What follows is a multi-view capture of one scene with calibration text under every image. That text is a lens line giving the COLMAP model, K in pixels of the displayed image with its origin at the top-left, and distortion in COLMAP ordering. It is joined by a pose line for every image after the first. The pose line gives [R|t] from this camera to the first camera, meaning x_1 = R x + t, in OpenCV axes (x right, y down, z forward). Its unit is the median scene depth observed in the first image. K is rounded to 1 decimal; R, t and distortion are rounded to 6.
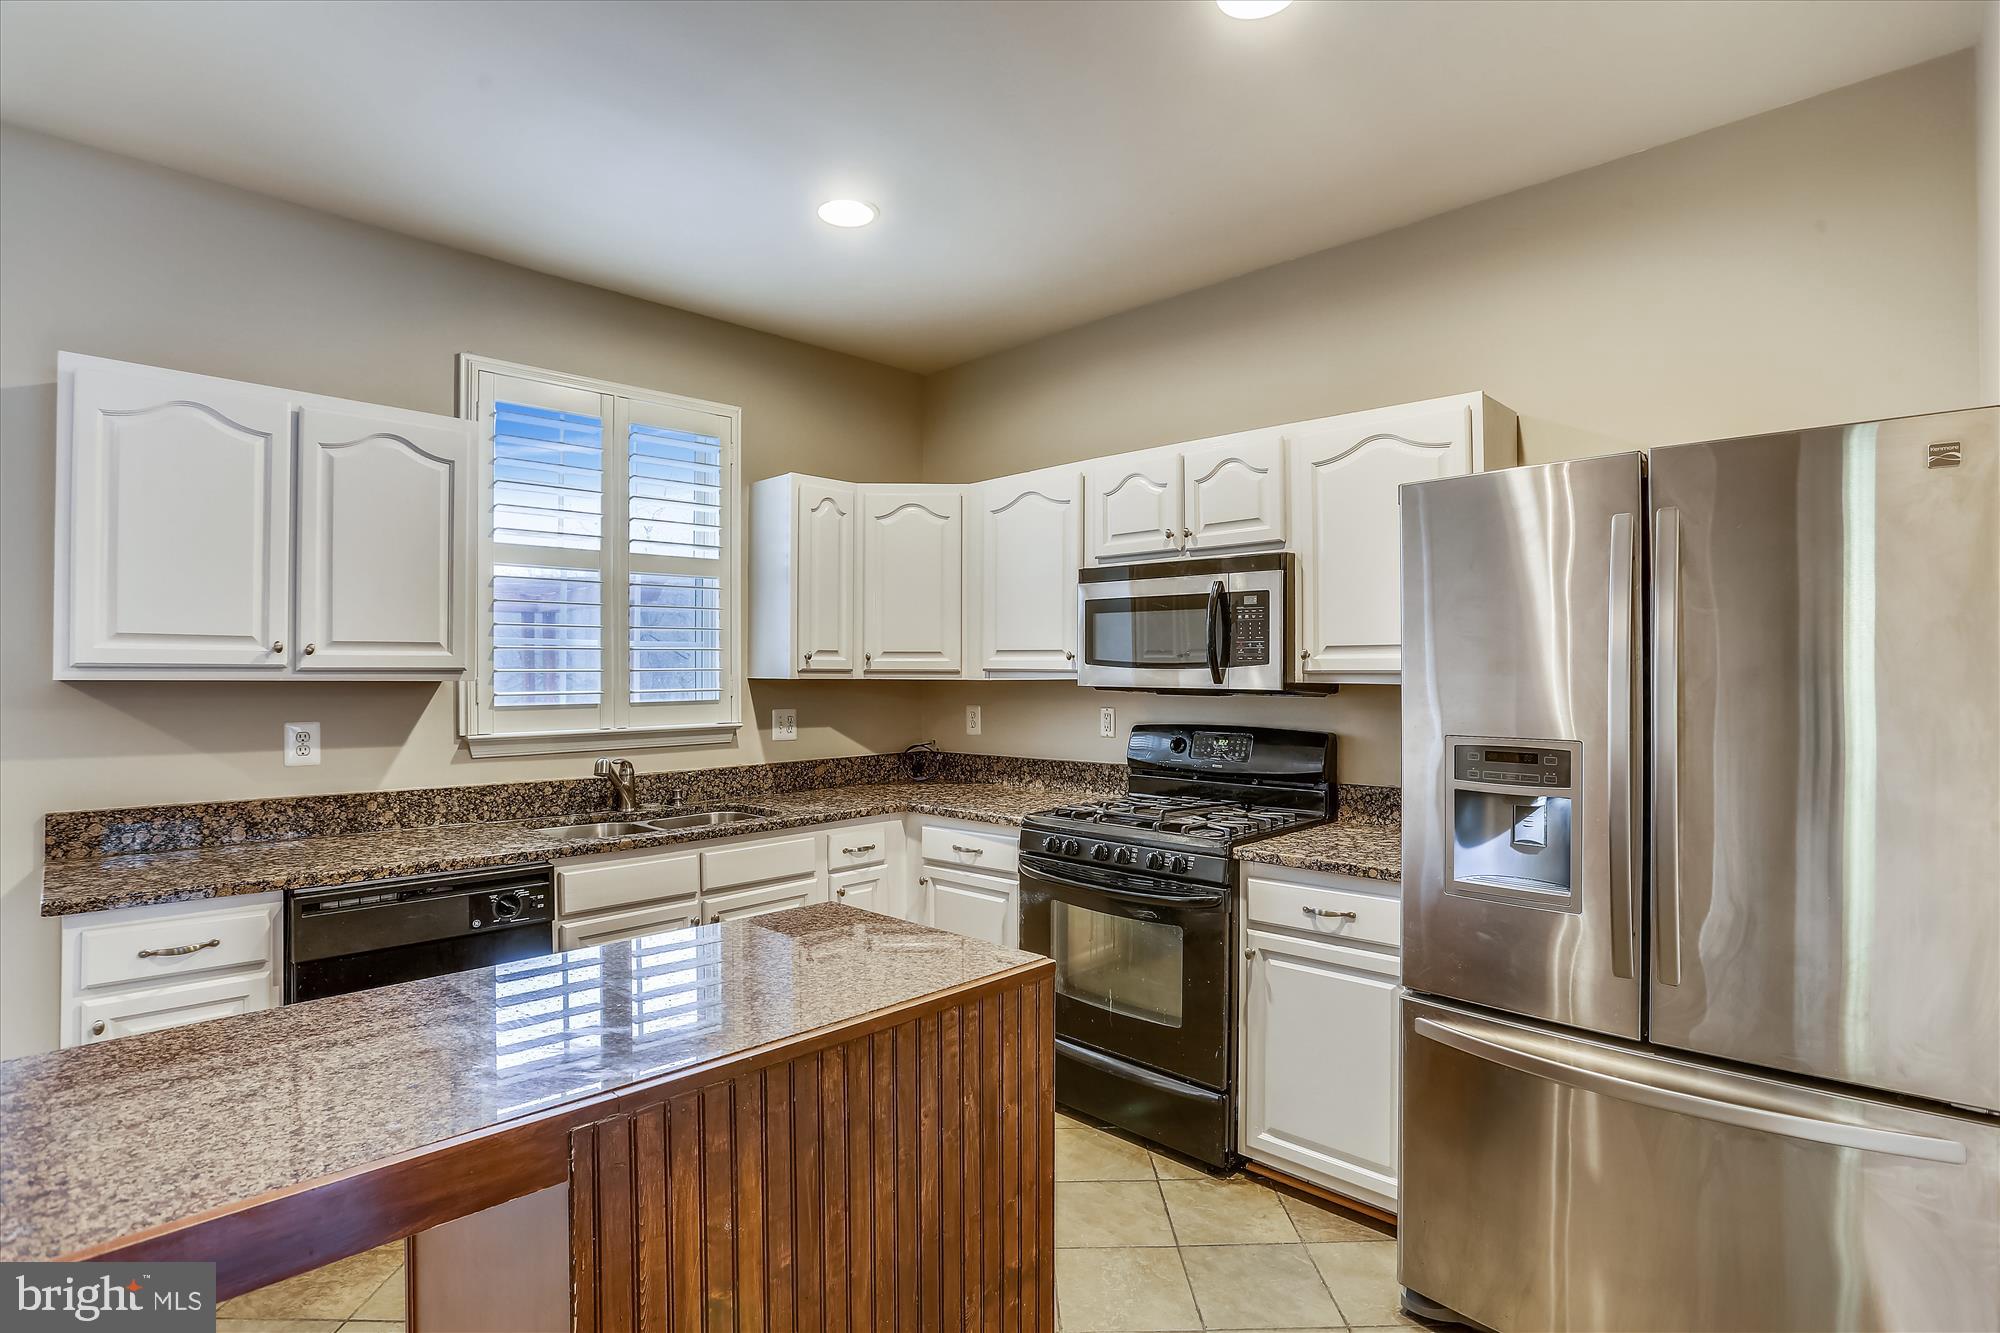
lens RADIAL K [[960.4, 0, 973.2], [0, 960.4, 676.9], [0, 0, 1]] dist [-0.050442, 0.033354]
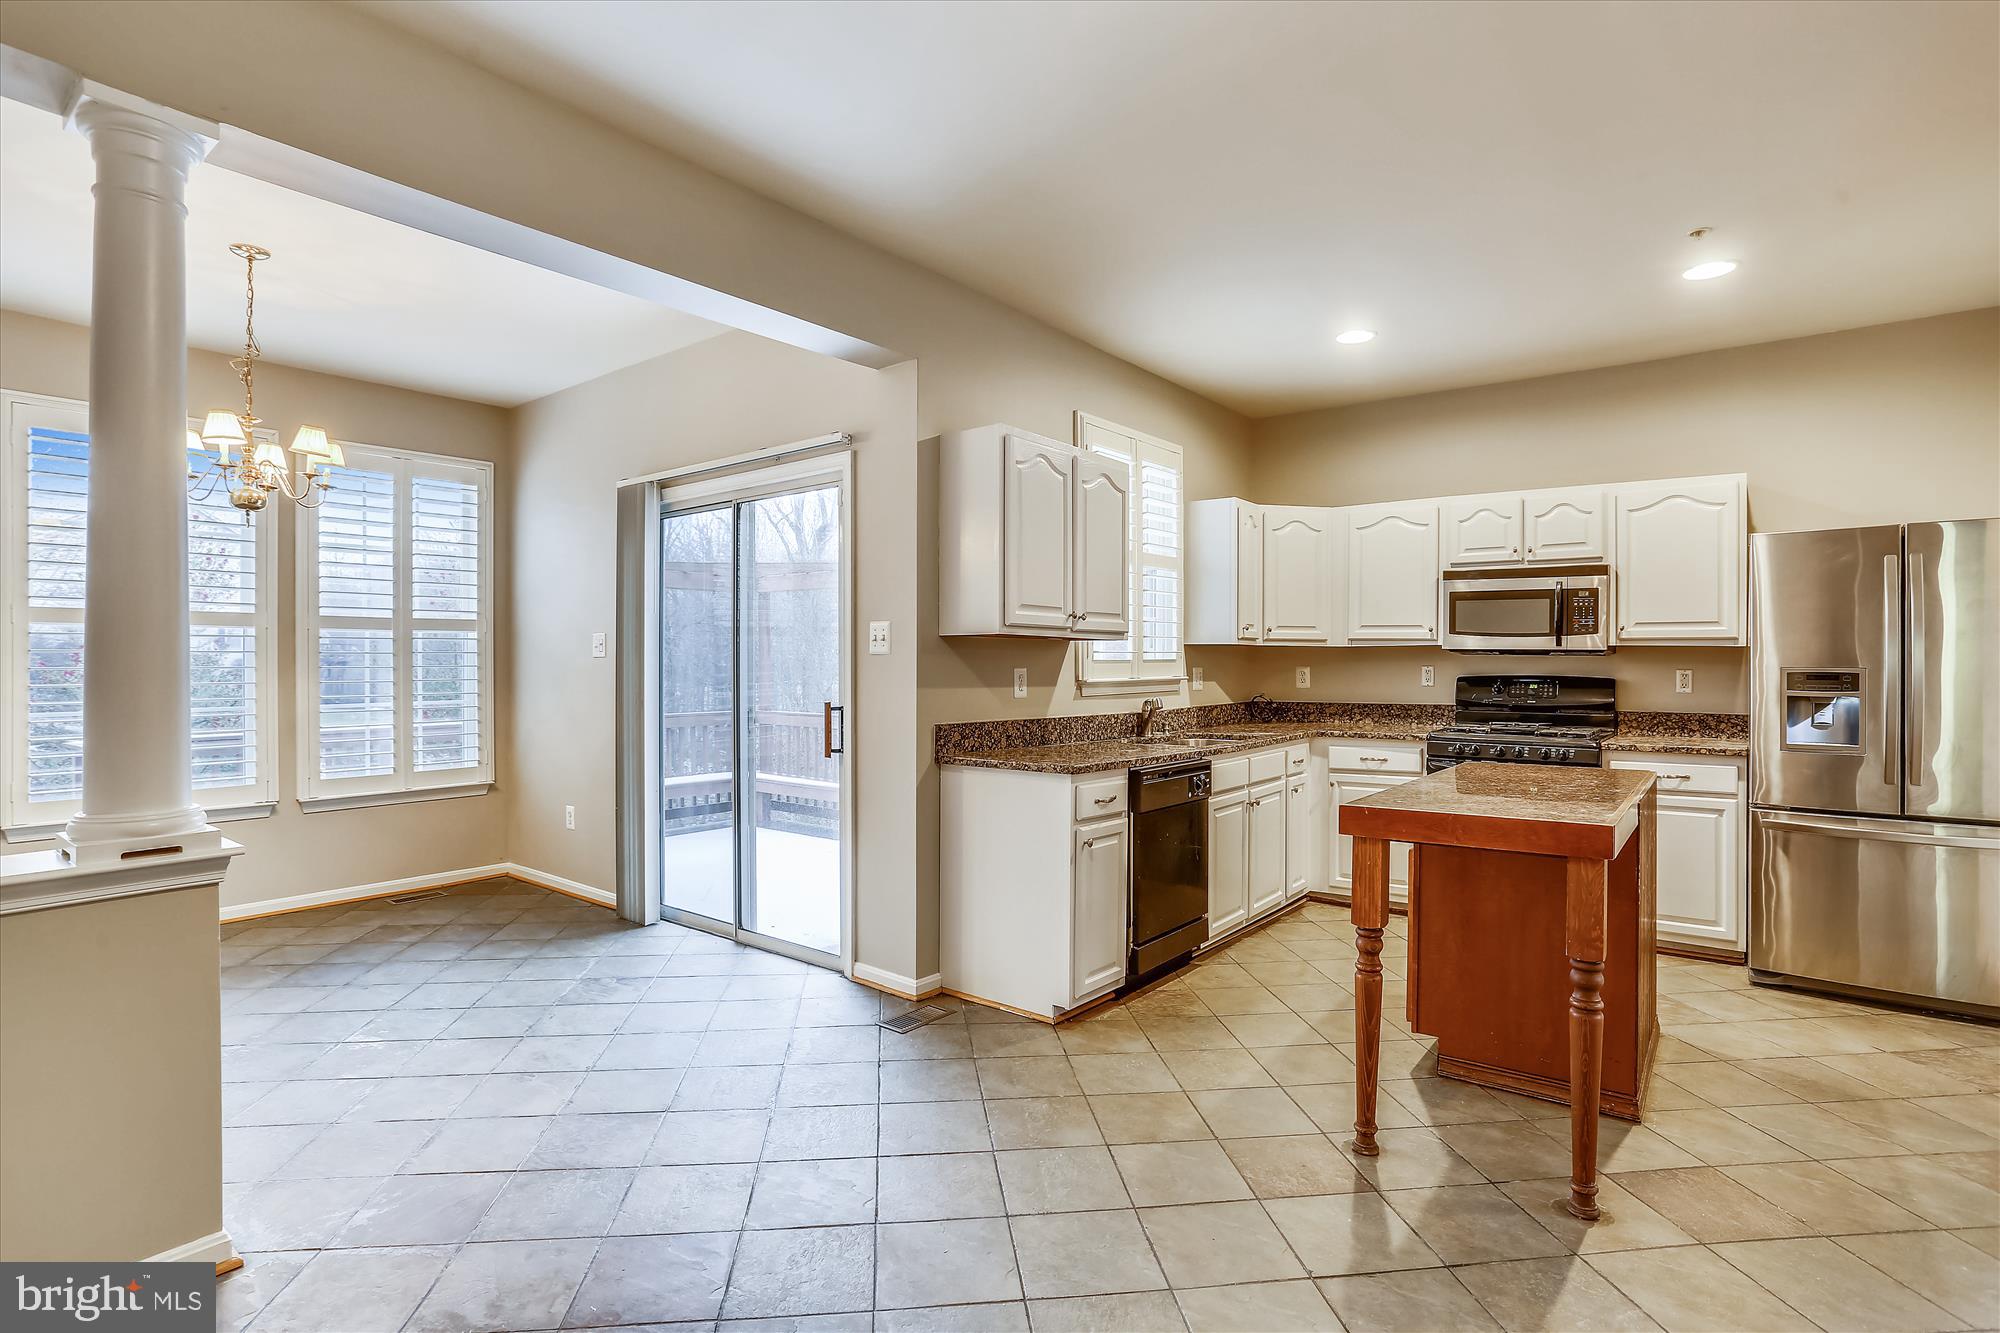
lens RADIAL K [[996.7, 0, 1000.0], [0, 996.7, 666.5], [0, 0, 1]] dist [-0.047735, 0.033627]
pose [[0.988521, 0.002298, 0.151067, -0.900078], [-0.002551, 0.999996, 0.001477, 0.040396], [-0.151063, -0.001846, 0.988522, -0.467978]]
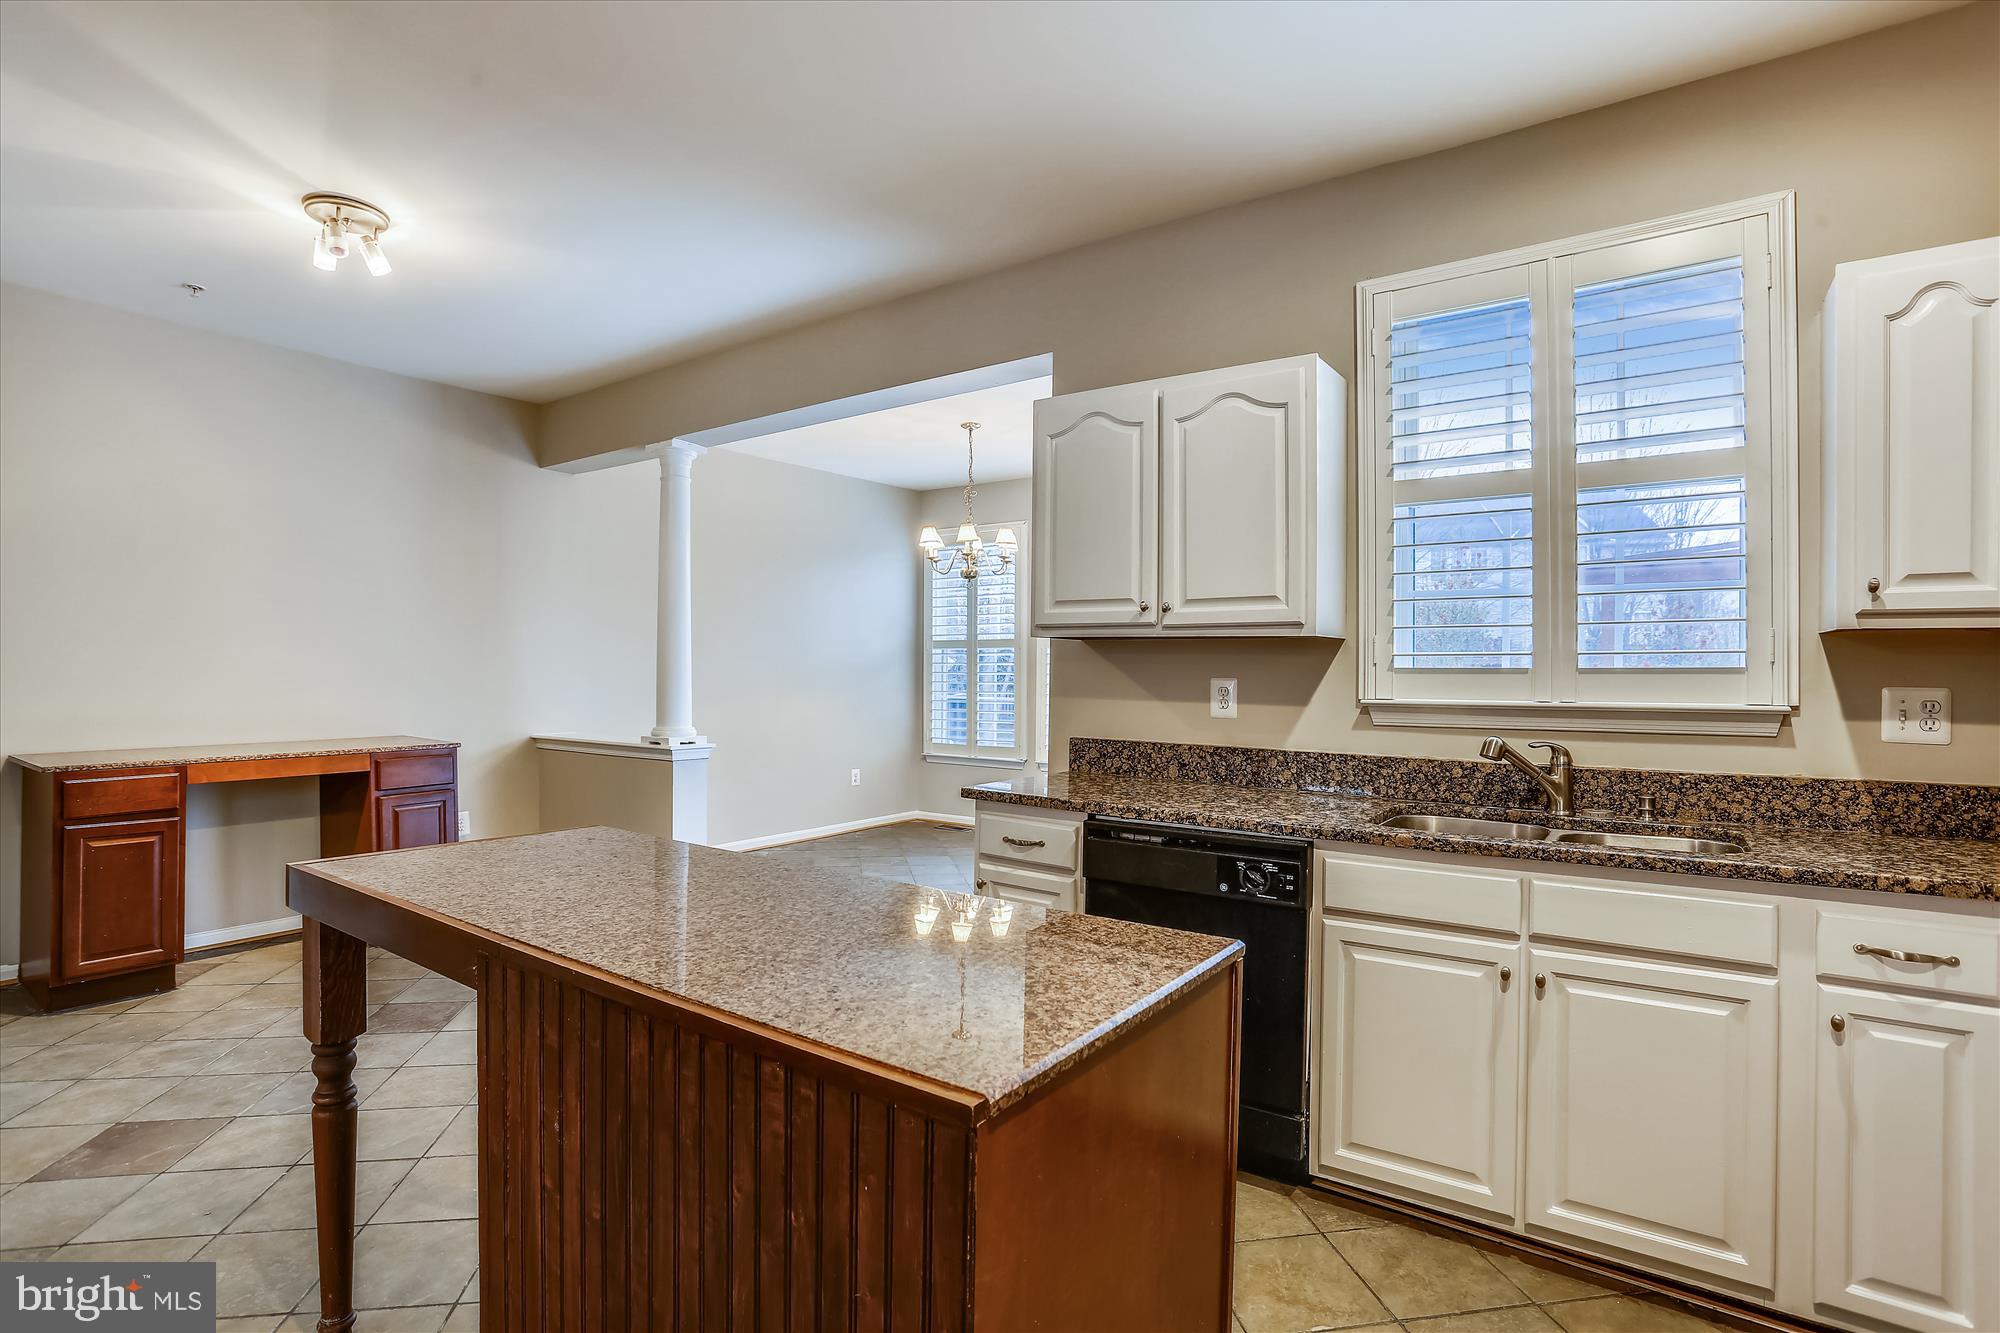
lens RADIAL K [[975.2, 0, 992.5], [0, 975.2, 673.4], [0, 0, 1]] dist [-0.039069, 0.018693]
pose [[0.208232, 0.009432, -0.978034, 0.307245], [-0.008533, 0.999933, 0.007826, 0.033497], [0.978042, 0.006716, 0.208298, 0.467493]]
